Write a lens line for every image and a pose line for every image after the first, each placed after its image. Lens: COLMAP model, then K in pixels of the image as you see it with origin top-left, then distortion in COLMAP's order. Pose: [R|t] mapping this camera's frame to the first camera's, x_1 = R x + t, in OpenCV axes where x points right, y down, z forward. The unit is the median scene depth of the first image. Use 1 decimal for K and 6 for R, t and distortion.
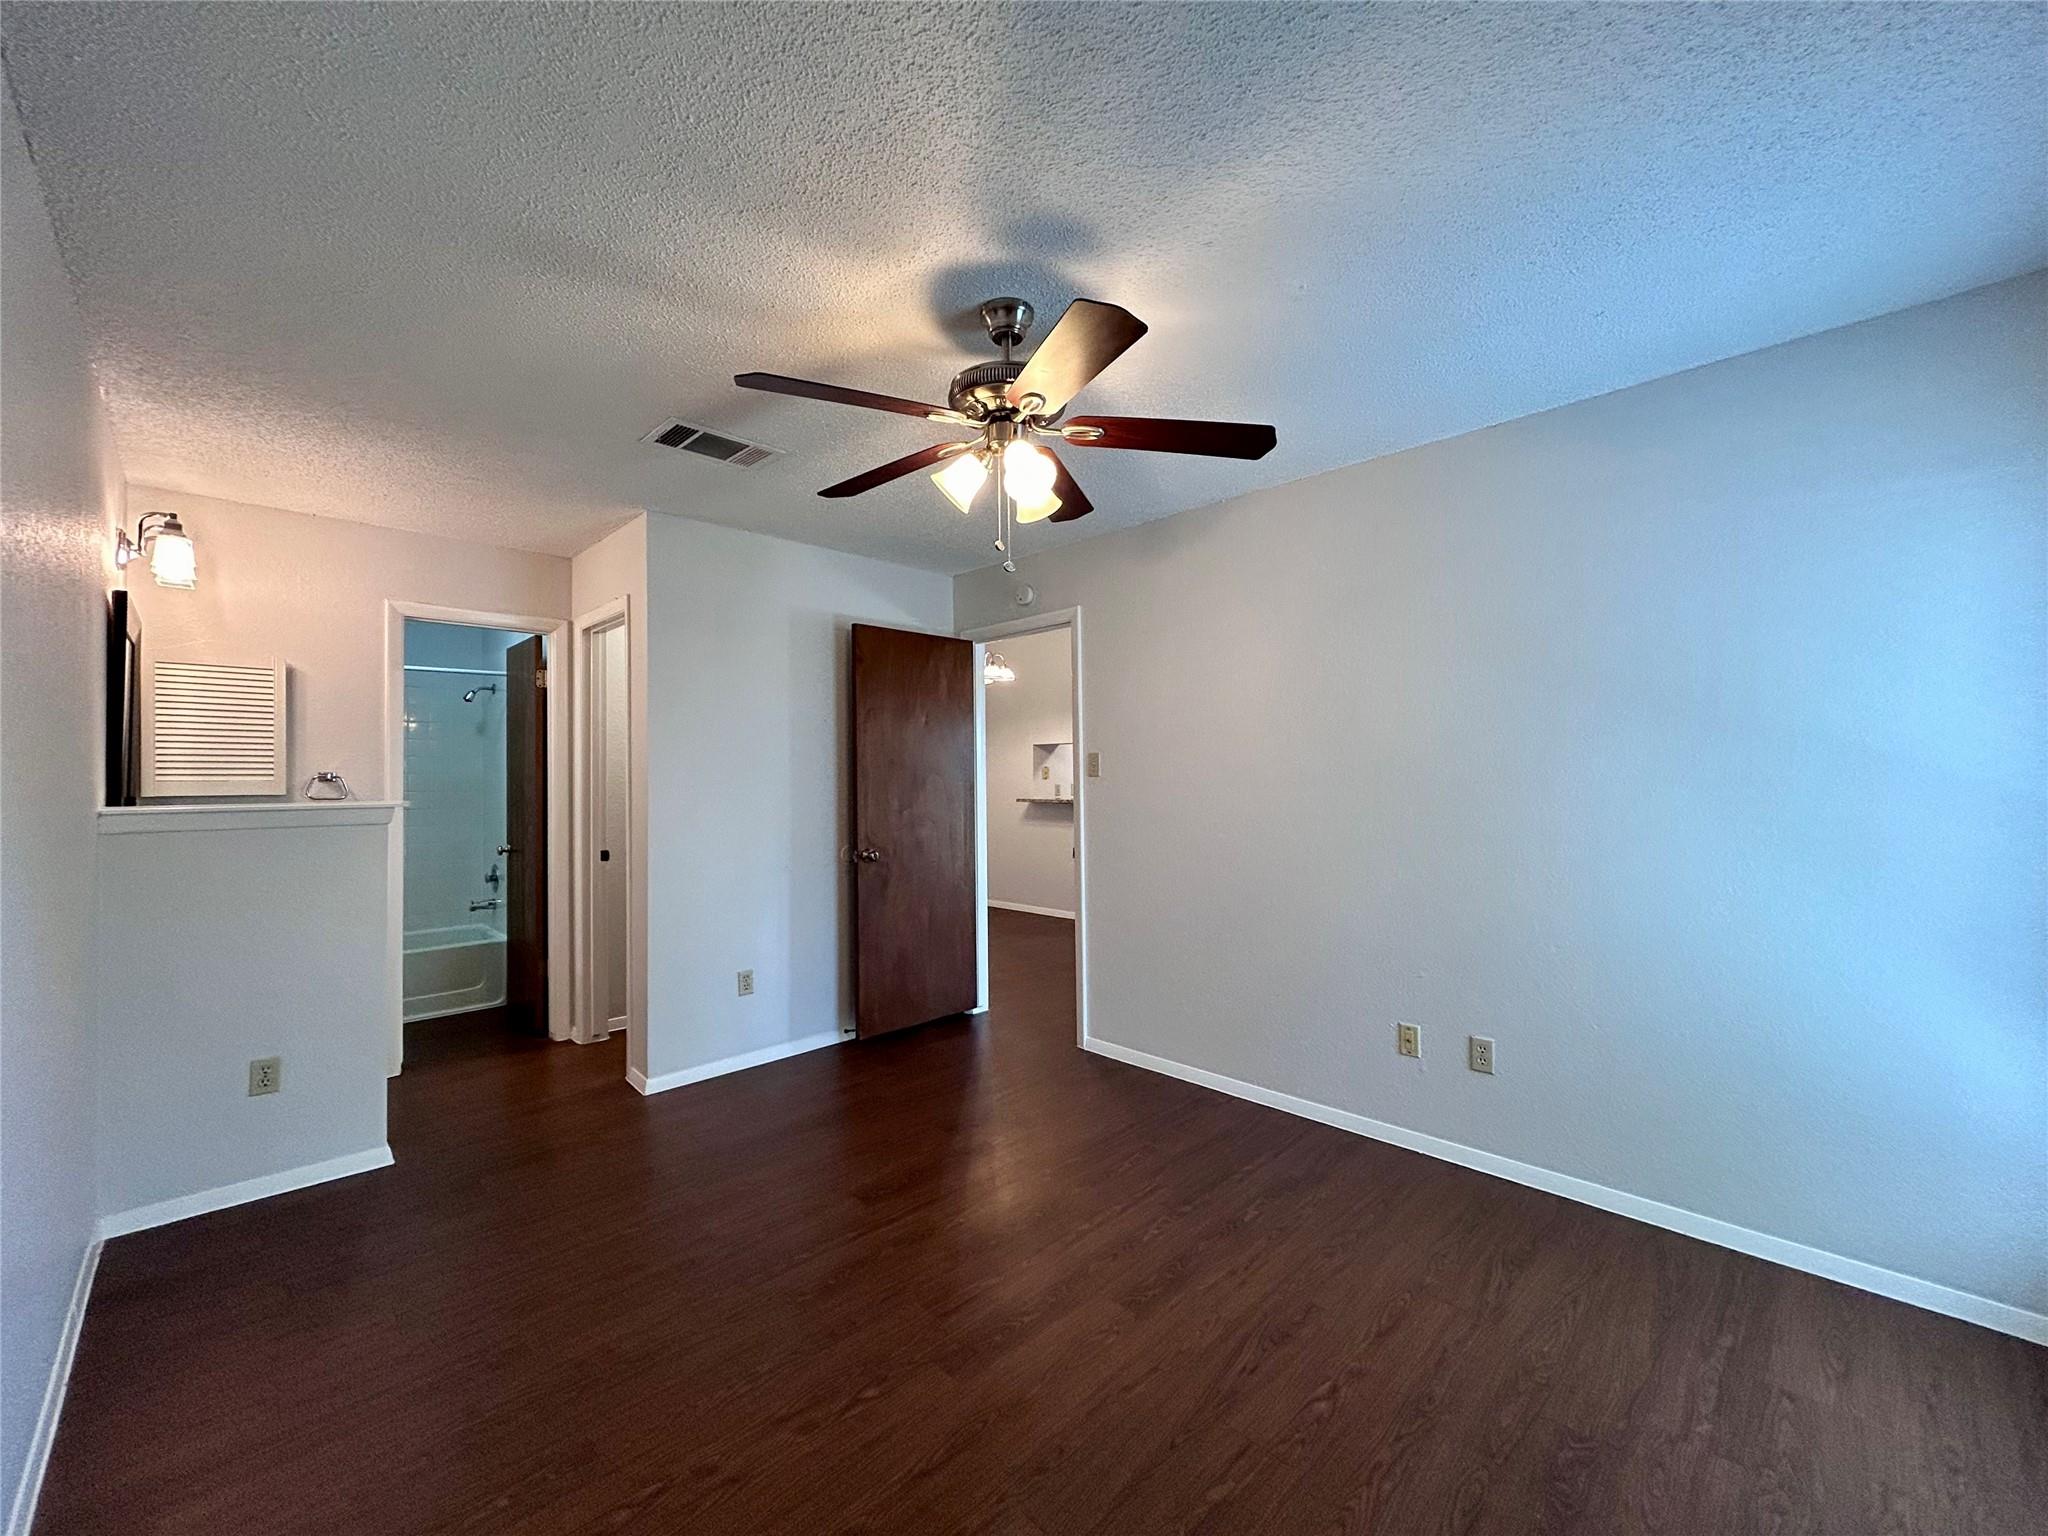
lens RADIAL K [[814.9, 0, 1029.0], [0, 814.9, 771.5], [0, 0, 1]] dist [-0.002238, 0.000315]
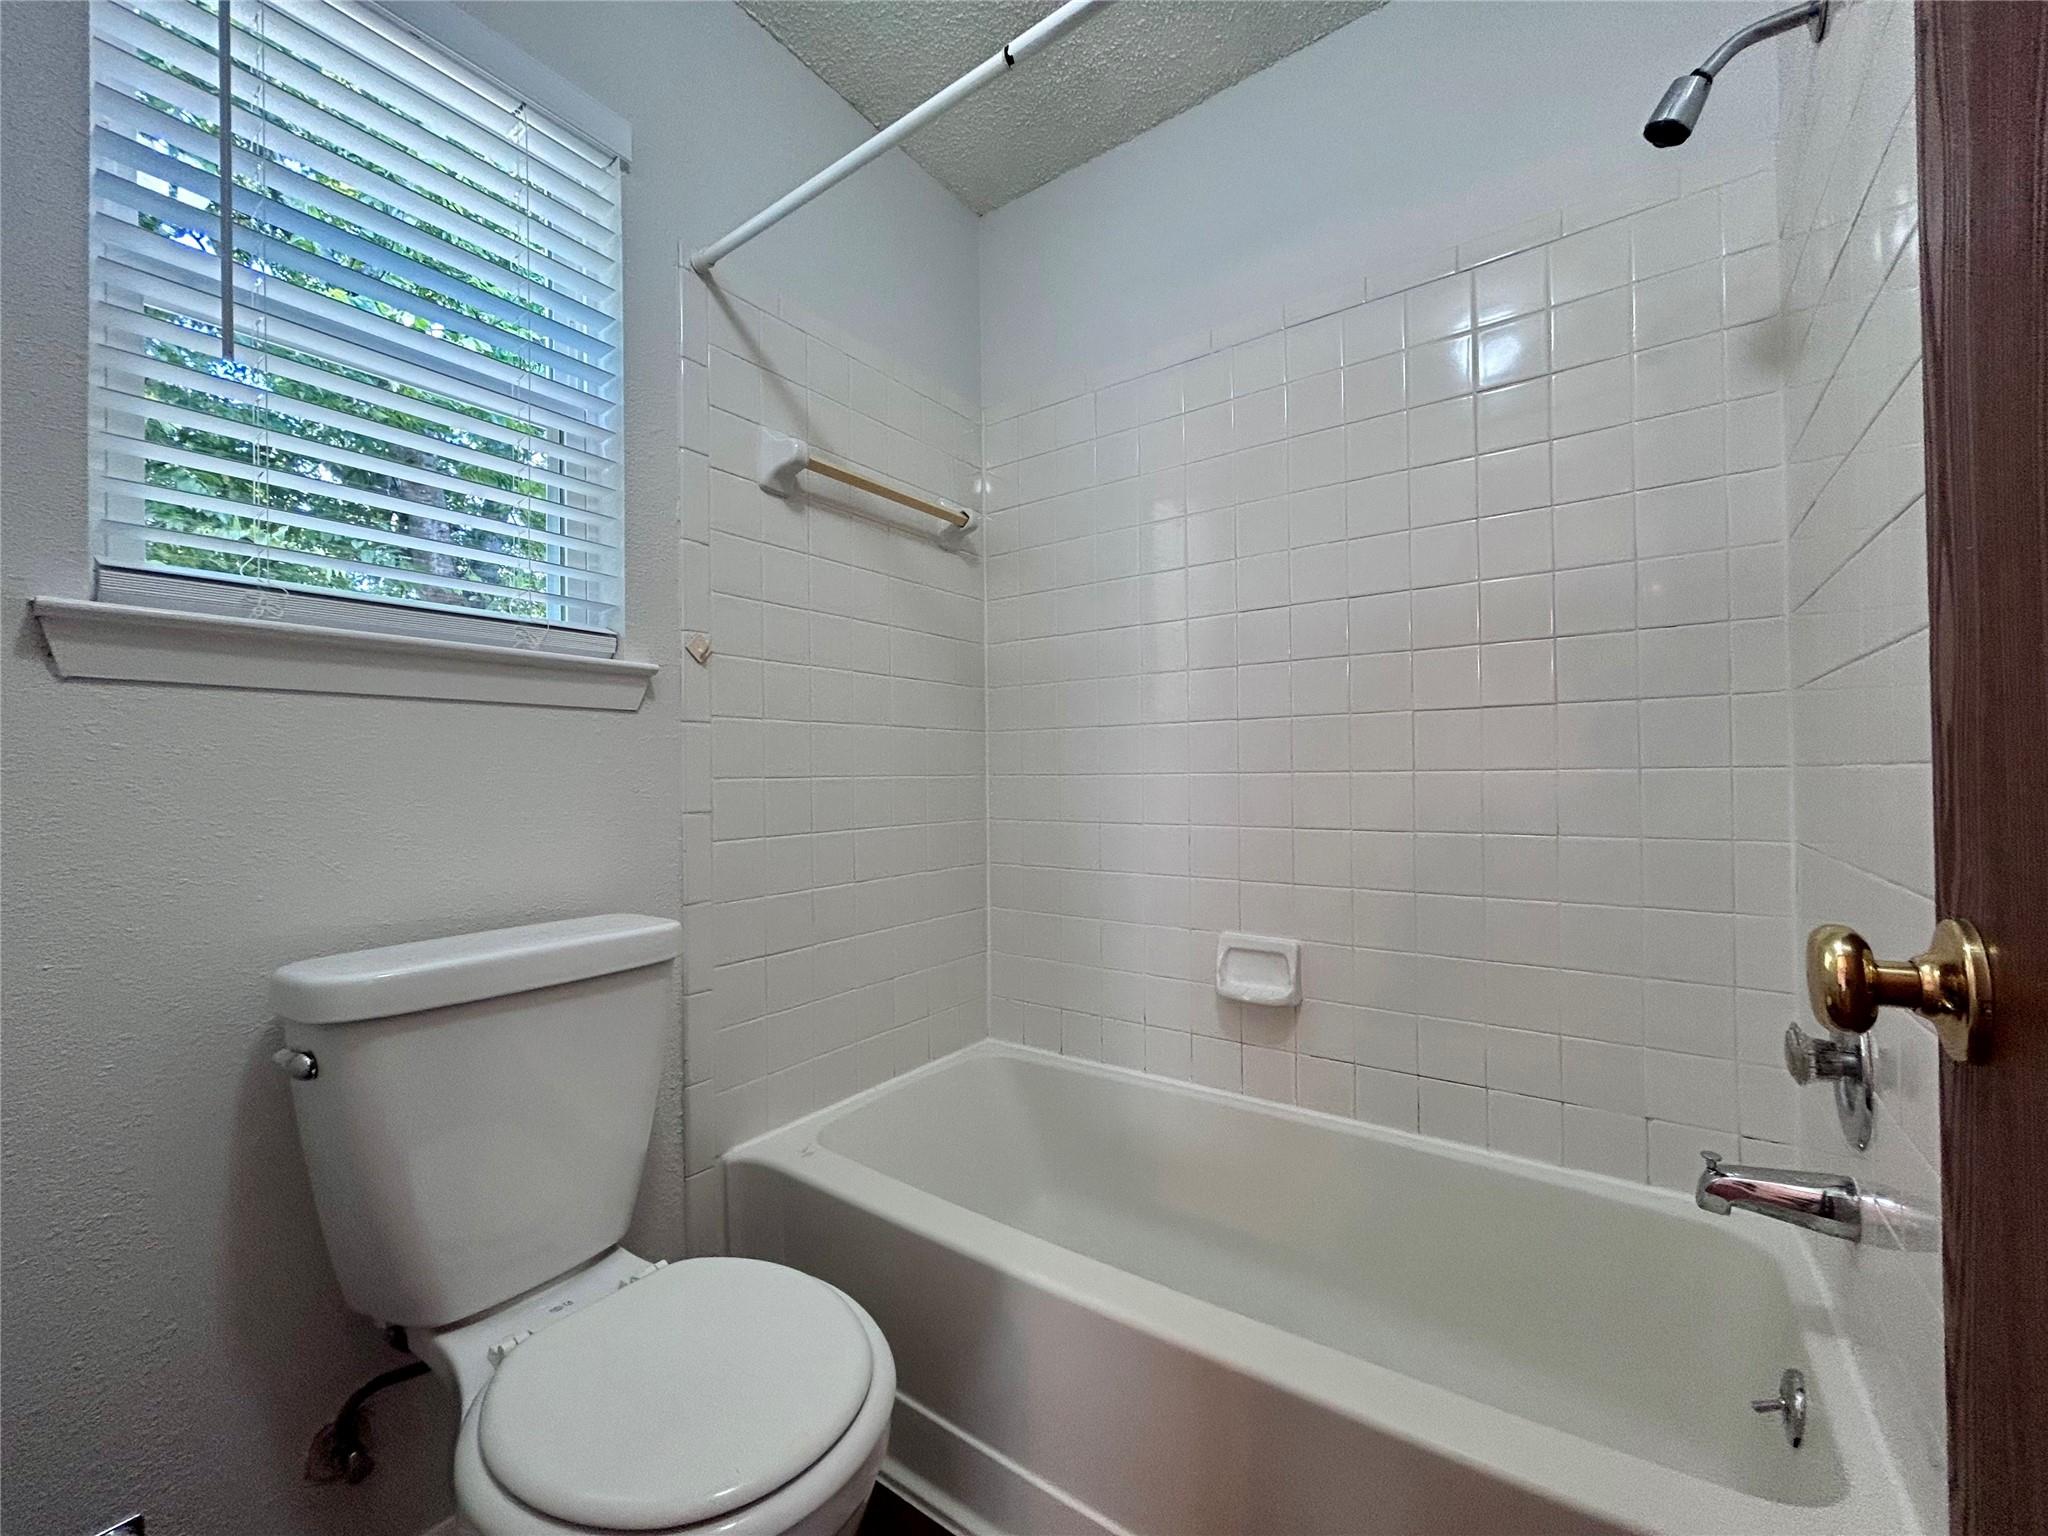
lens RADIAL K [[821.4, 0, 1022.6], [0, 821.4, 782.1], [0, 0, 1]] dist [-0.000668, 0.000025]
pose [[0.162753, -0.000772, -0.986667, -0.510522], [0.022222, 0.999749, 0.002883, 0.065266], [0.986417, -0.022395, 0.162729, 0.796479]]
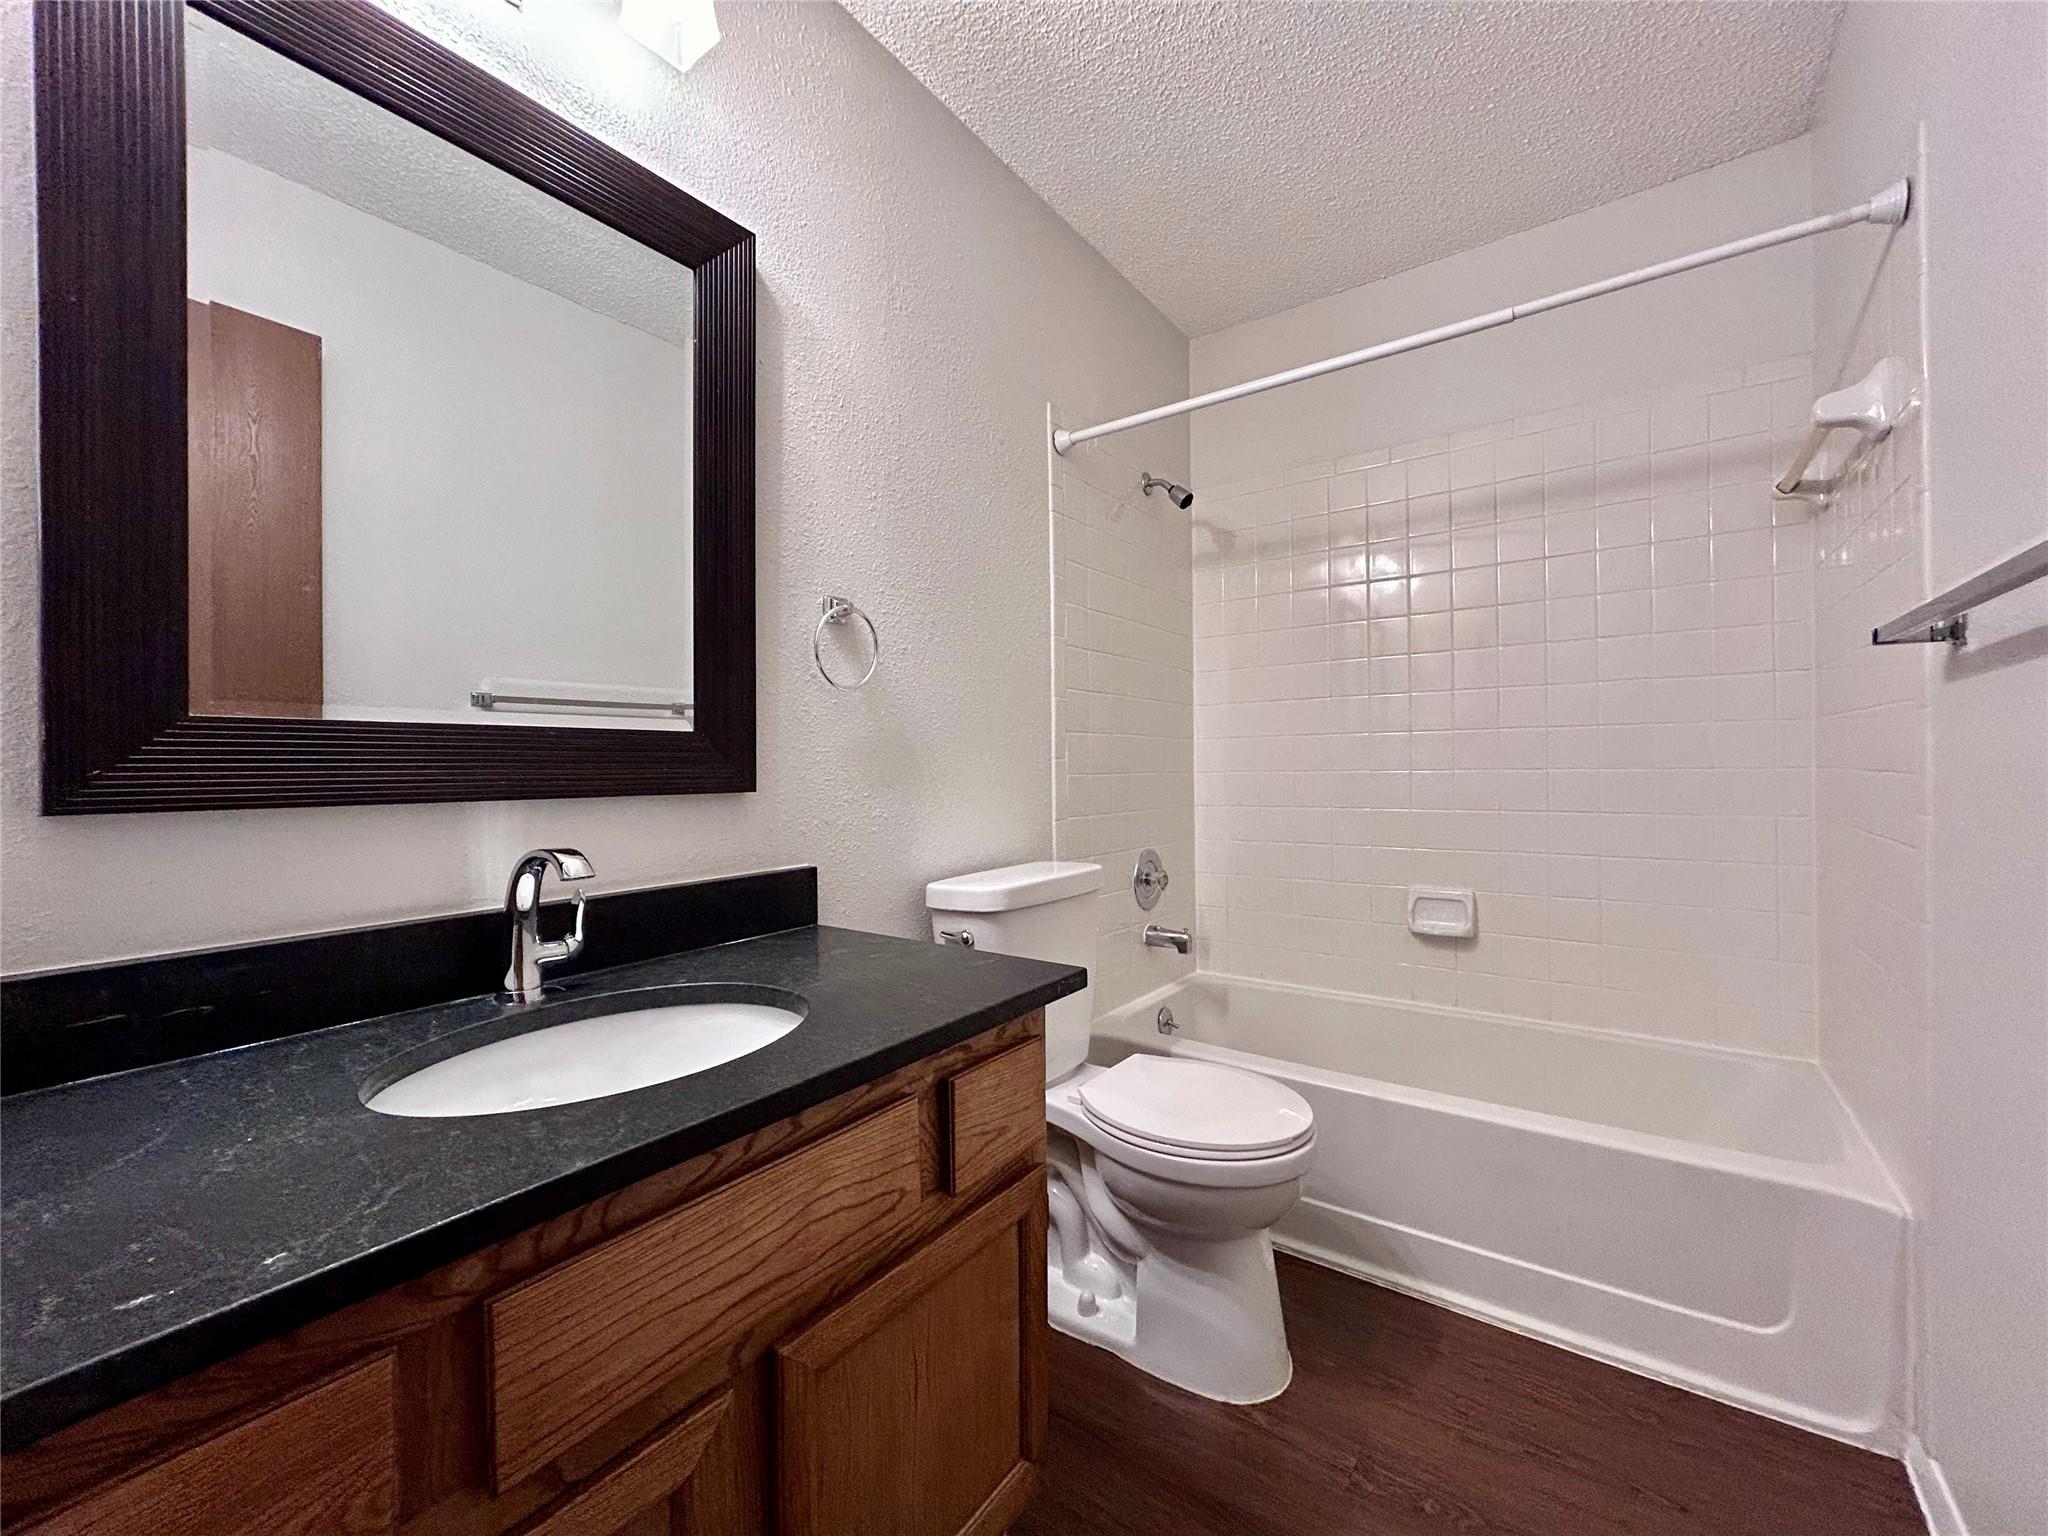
lens RADIAL K [[814.9, 0, 1029.0], [0, 814.9, 771.5], [0, 0, 1]] dist [-0.002238, 0.000315]
pose [[0.150912, 0.008741, -0.988509, -0.391361], [0.002724, 0.999953, 0.009258, 0.057543], [0.988543, -0.004090, 0.150881, 0.634699]]
